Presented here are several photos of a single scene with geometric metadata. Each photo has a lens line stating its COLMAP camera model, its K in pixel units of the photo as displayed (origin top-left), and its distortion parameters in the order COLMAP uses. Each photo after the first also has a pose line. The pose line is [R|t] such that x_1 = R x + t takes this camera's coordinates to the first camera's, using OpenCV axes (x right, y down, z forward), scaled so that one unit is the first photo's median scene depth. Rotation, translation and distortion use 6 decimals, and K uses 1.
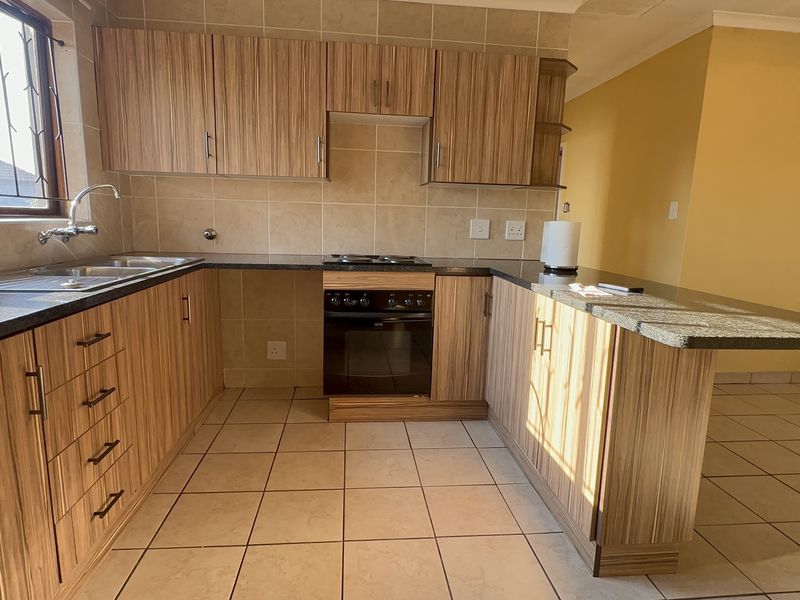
lens RADIAL K [[468.1, 0, 398.6], [0, 468.1, 299.3], [0, 0, 1]] dist [-0.002130, 0.001713]
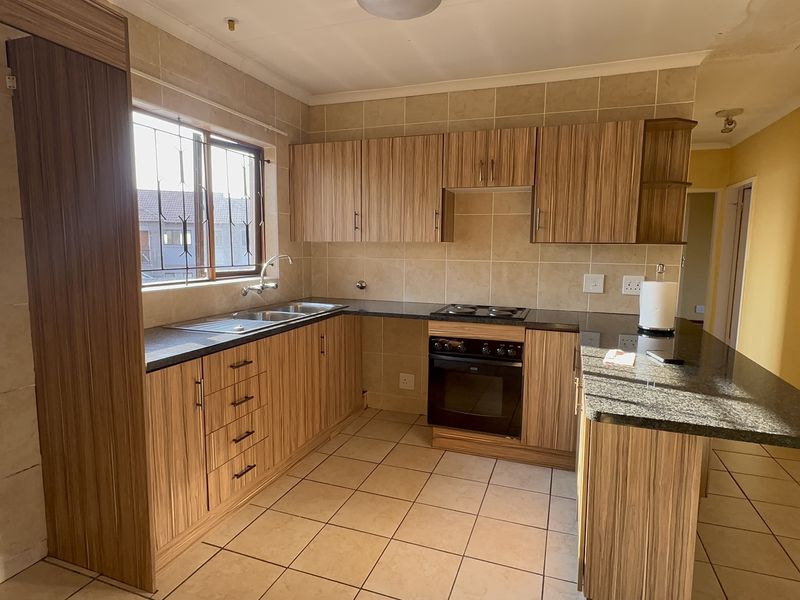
lens RADIAL K [[468.1, 0, 398.6], [0, 468.1, 299.3], [0, 0, 1]] dist [-0.002130, 0.001713]
pose [[0.899249, 0.030444, -0.436376, 0.284385], [-0.057992, 0.997067, -0.049944, -0.047468], [0.433575, 0.070218, 0.898377, -0.121557]]
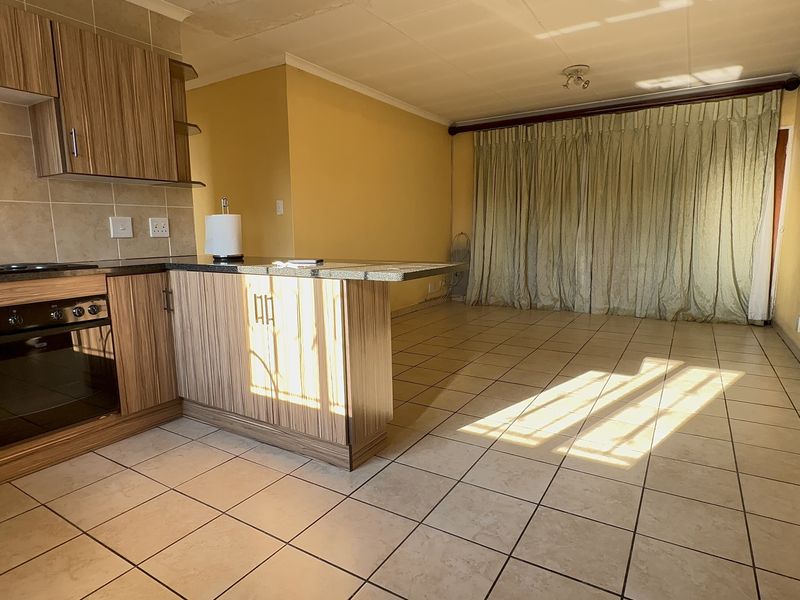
lens RADIAL K [[468.1, 0, 398.6], [0, 468.1, 299.3], [0, 0, 1]] dist [-0.002130, 0.001713]
pose [[0.616020, -0.154307, 0.772469, -0.272399], [0.165056, 0.984142, 0.064964, 0.025483], [-0.770244, 0.087482, 0.631721, 0.001986]]
